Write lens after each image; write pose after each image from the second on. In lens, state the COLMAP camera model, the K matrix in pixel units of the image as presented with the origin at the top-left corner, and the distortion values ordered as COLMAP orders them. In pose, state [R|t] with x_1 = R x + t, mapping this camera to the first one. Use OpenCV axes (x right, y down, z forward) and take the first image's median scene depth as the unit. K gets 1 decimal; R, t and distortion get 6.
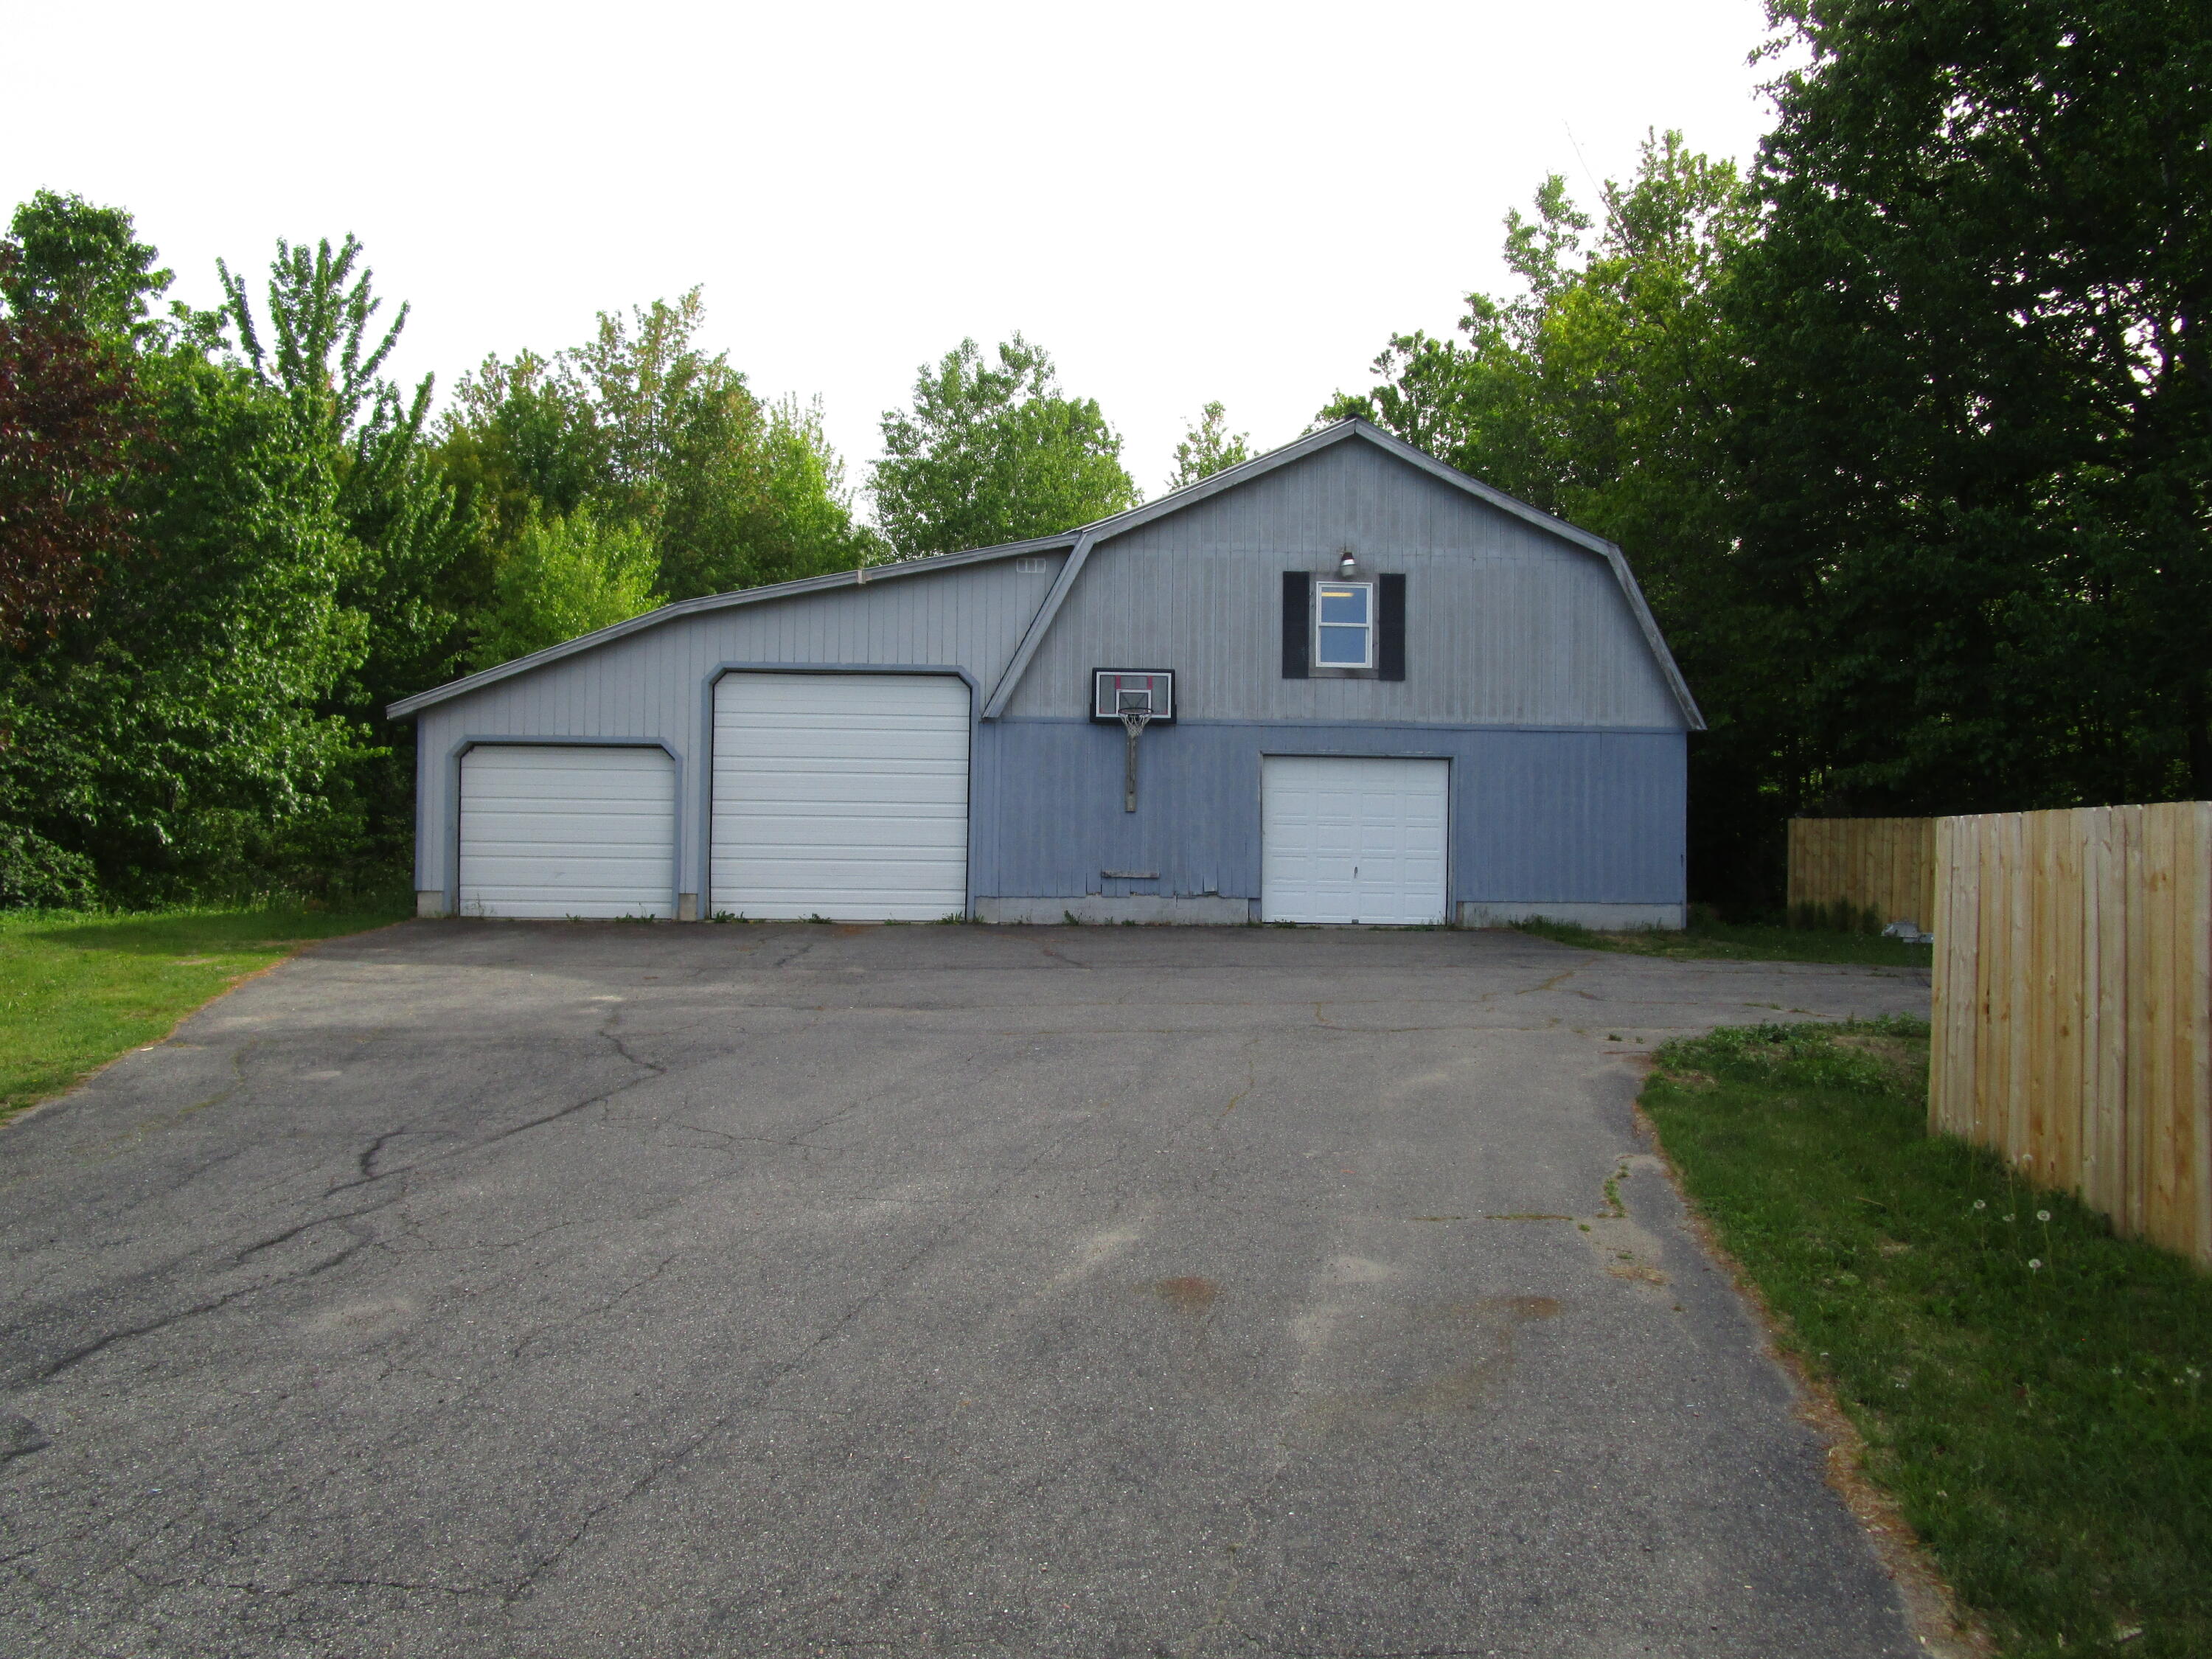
lens RADIAL K [[1580.2, 0, 1102.8], [0, 1580.2, 830.6], [0, 0, 1]] dist [-0.022289, 0.009959]
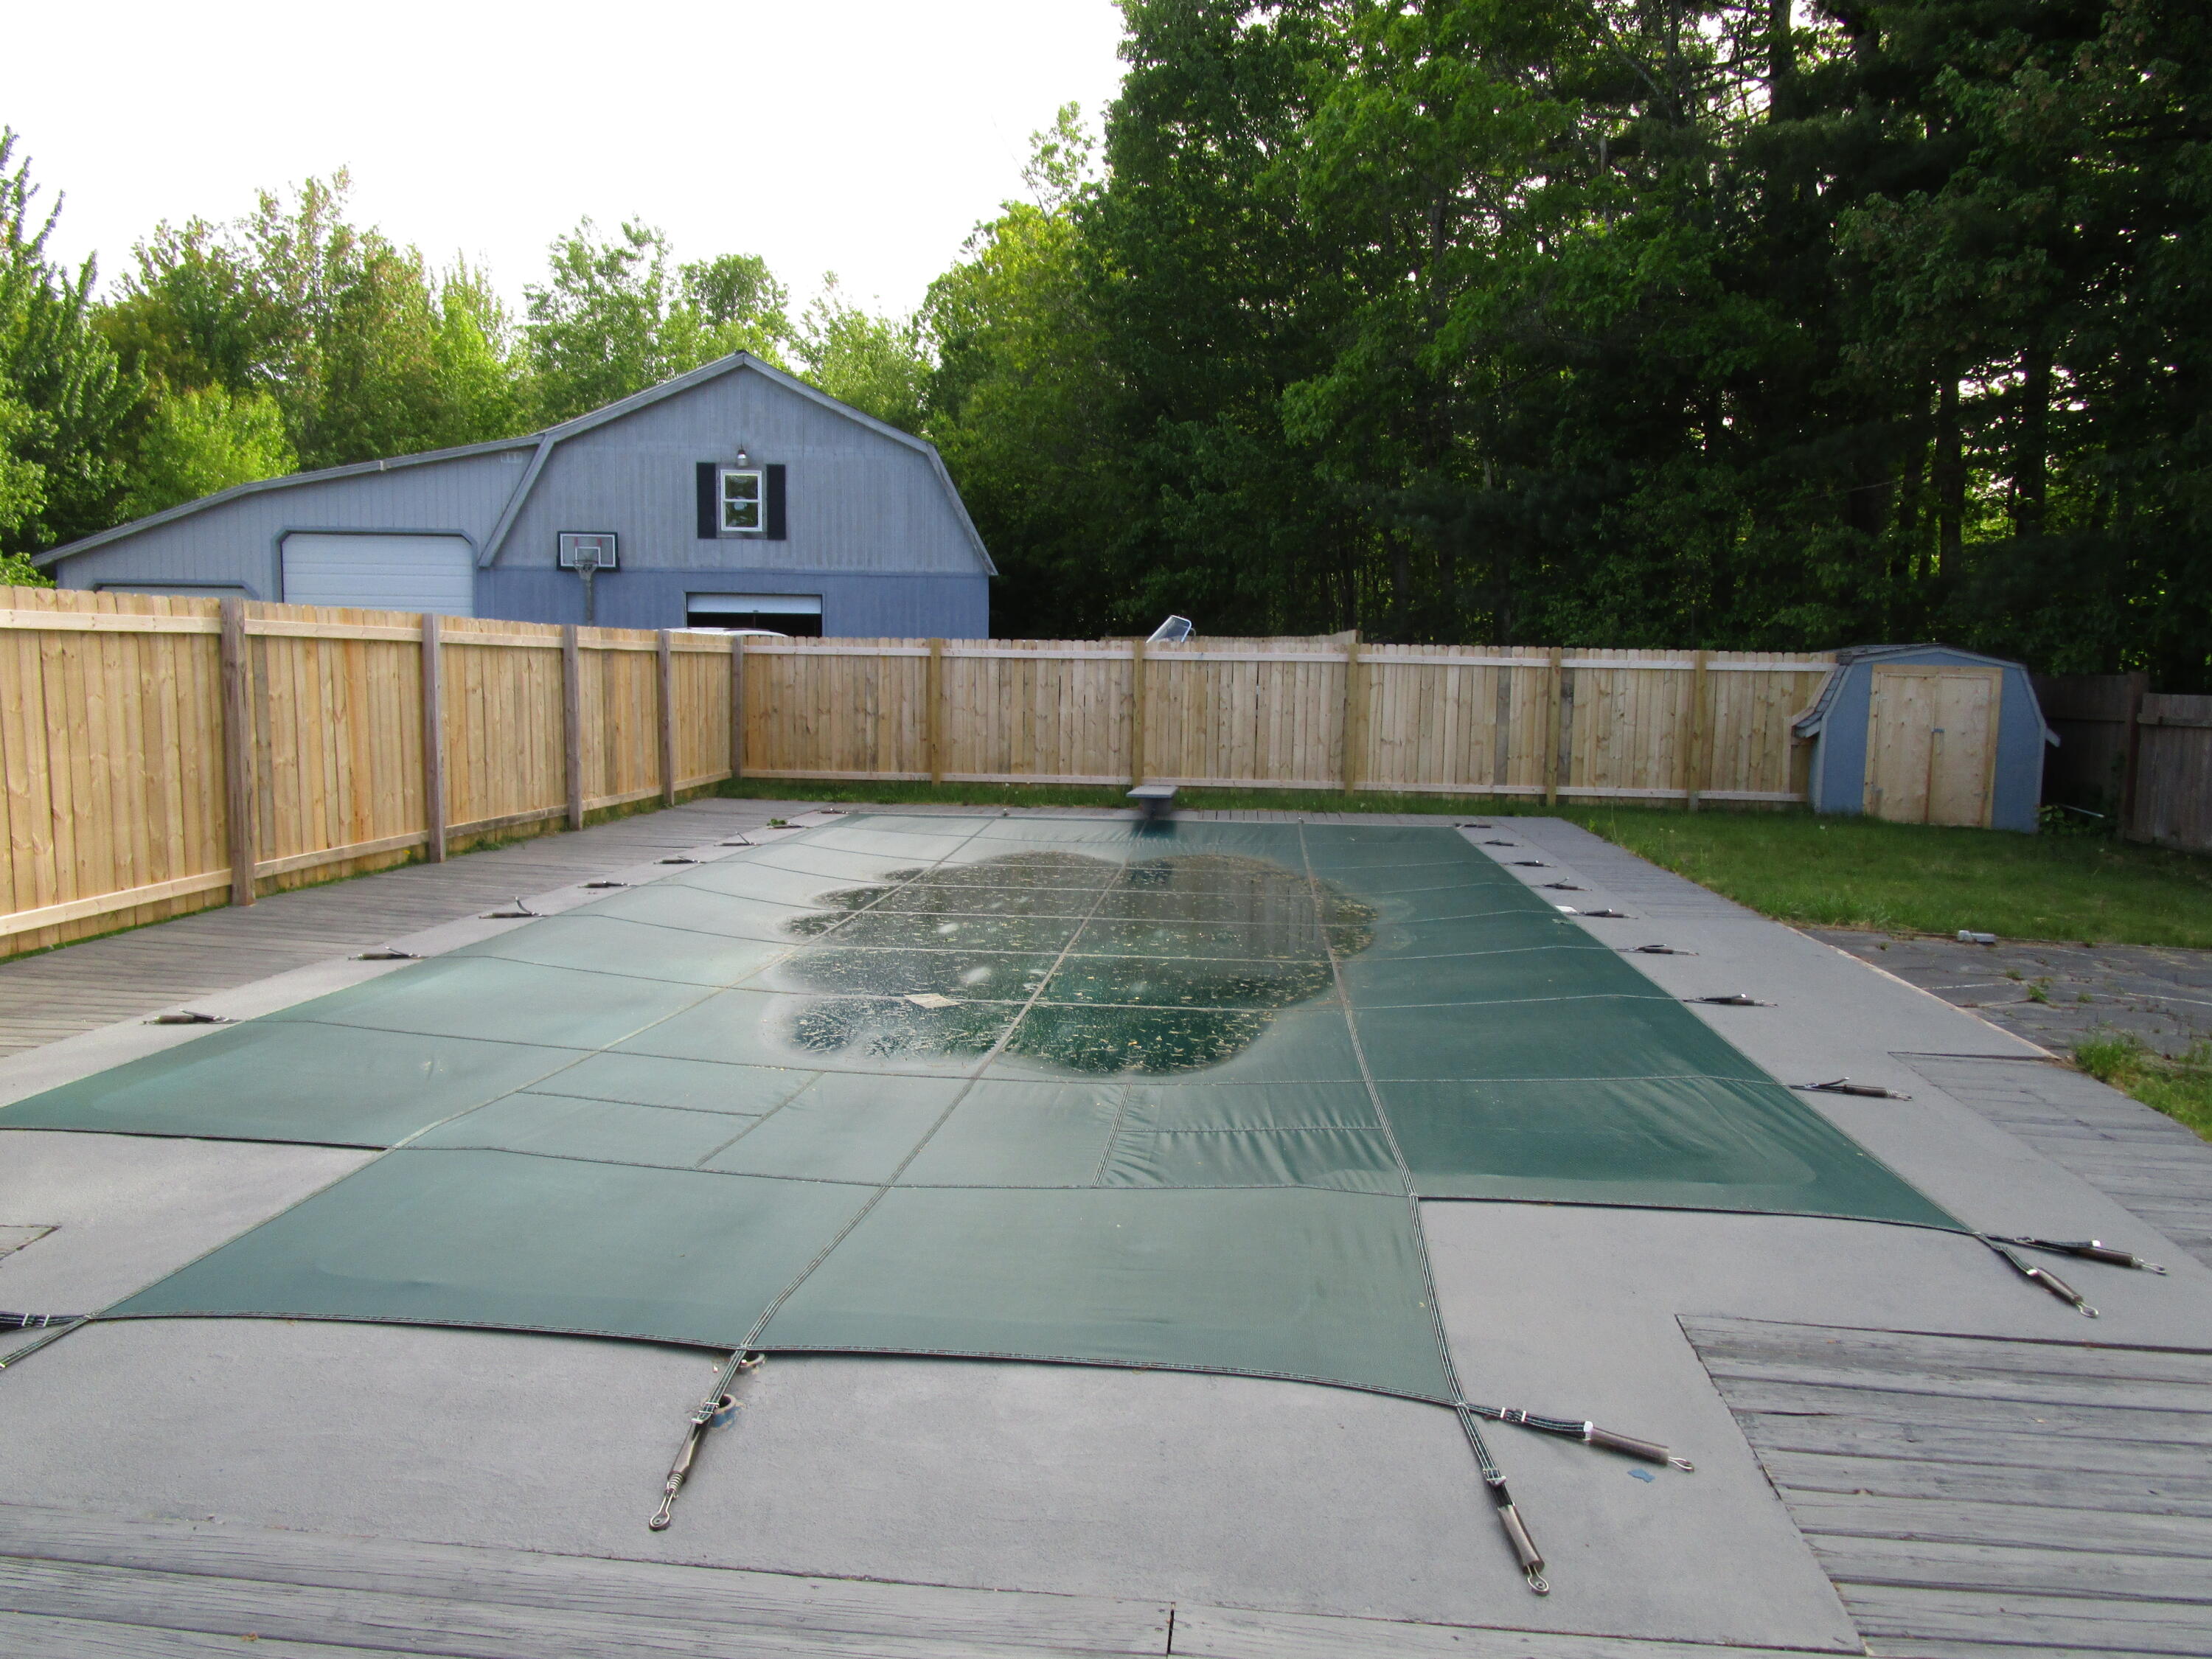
lens RADIAL K [[1580.2, 0, 1103.5], [0, 1580.2, 831.9], [0, 0, 1]] dist [-0.022289, 0.009959]
pose [[0.993615, -0.014302, 0.111914, 0.309750], [0.001480, 0.993500, 0.113825, 0.005479], [-0.112815, -0.112933, 0.987177, -0.471045]]
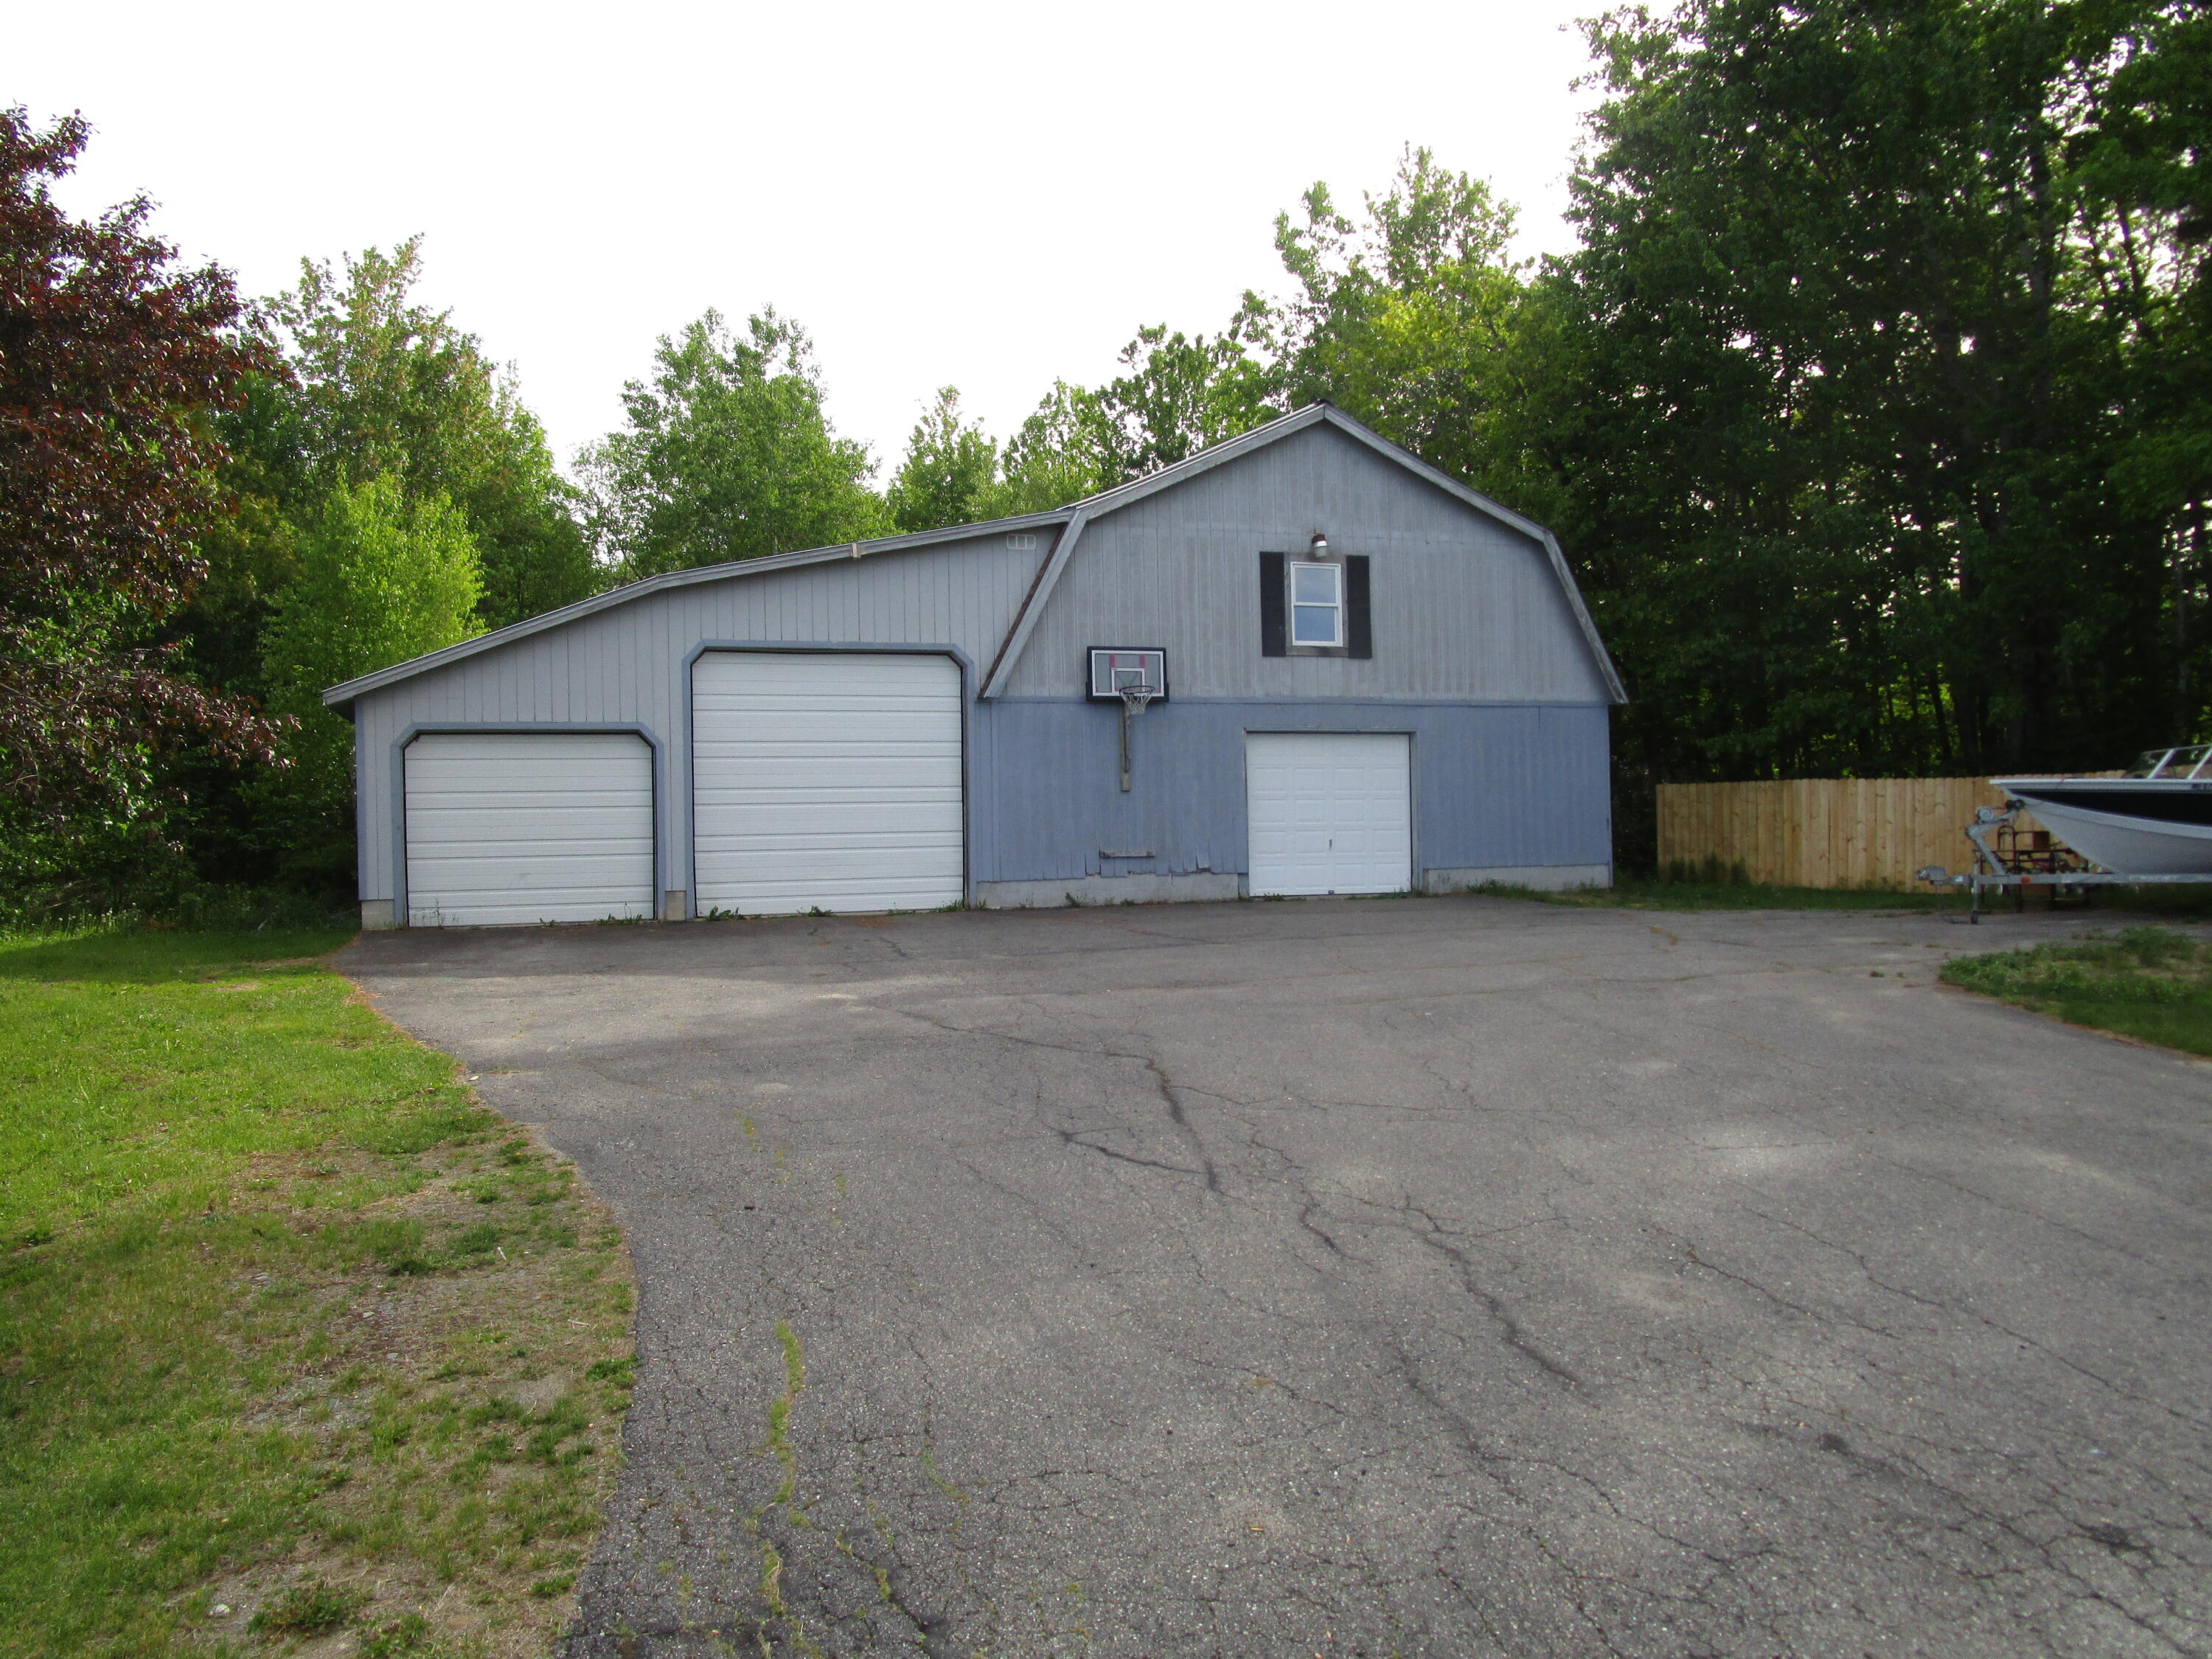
lens RADIAL K [[1580.2, 0, 1098.7], [0, 1580.2, 830.6], [0, 0, 1]] dist [-0.022289, 0.009959]
pose [[0.966368, -0.030672, 0.255326, -0.247872], [0.029173, 0.999528, 0.009654, 0.002889], [-0.255502, -0.001881, 0.966807, 0.040895]]
